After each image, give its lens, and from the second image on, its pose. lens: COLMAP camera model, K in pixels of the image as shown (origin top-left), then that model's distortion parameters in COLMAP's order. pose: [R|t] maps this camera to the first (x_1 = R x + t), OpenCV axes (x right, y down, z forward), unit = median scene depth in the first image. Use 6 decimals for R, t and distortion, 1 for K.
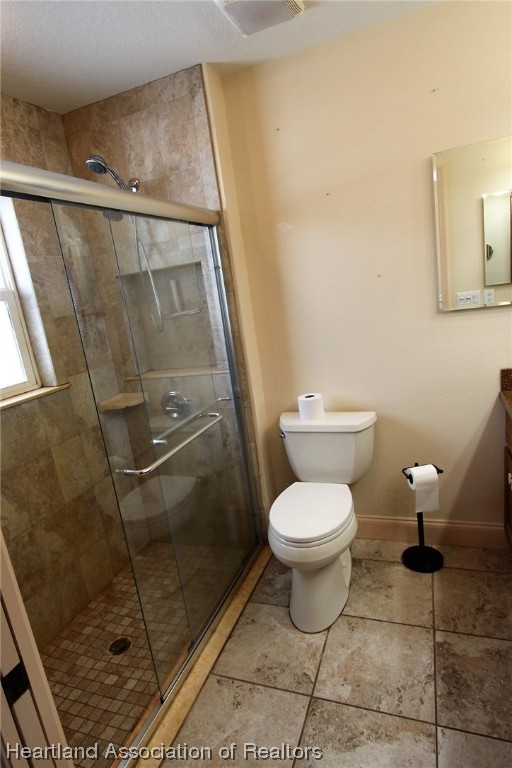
lens RADIAL K [[446.3, 0, 256.0], [0, 446.3, 384.0], [0, 0, 1]] dist [-0.001175, 0.000145]
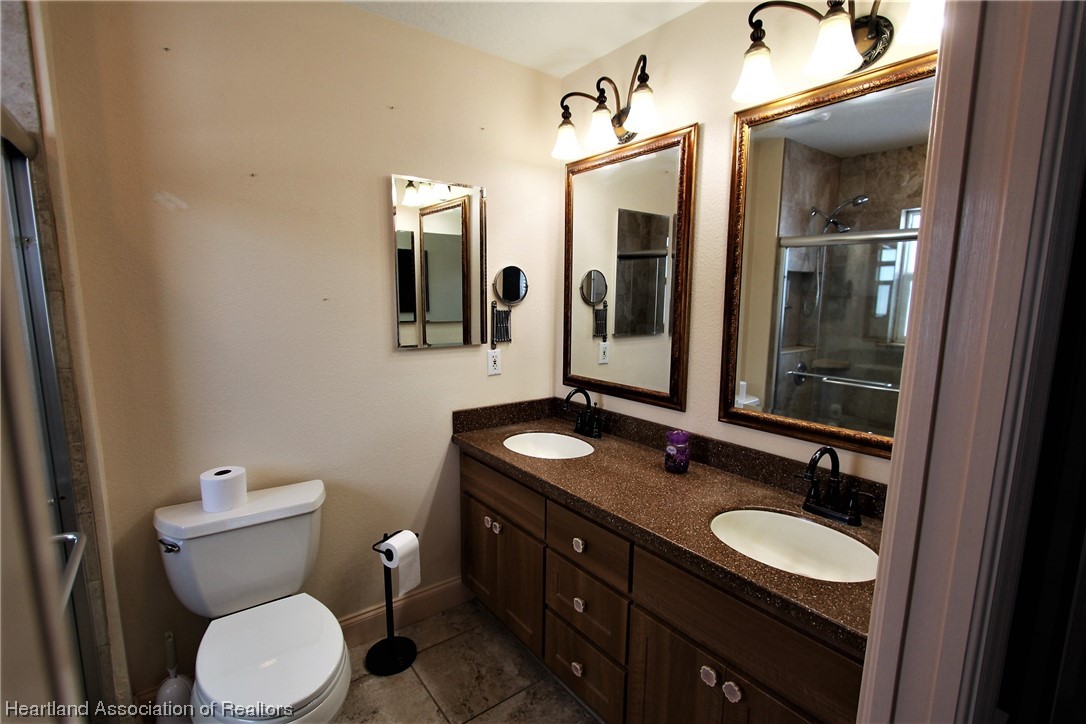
lens RADIAL K [[507.3, 0, 546.1], [0, 507.3, 367.9], [0, 0, 1]] dist [-0.006166, -0.000034]
pose [[0.520431, 0.018072, 0.853713, -0.266491], [0.102005, 0.991301, -0.083167, -0.013070], [-0.847789, 0.130365, 0.514060, 0.239877]]
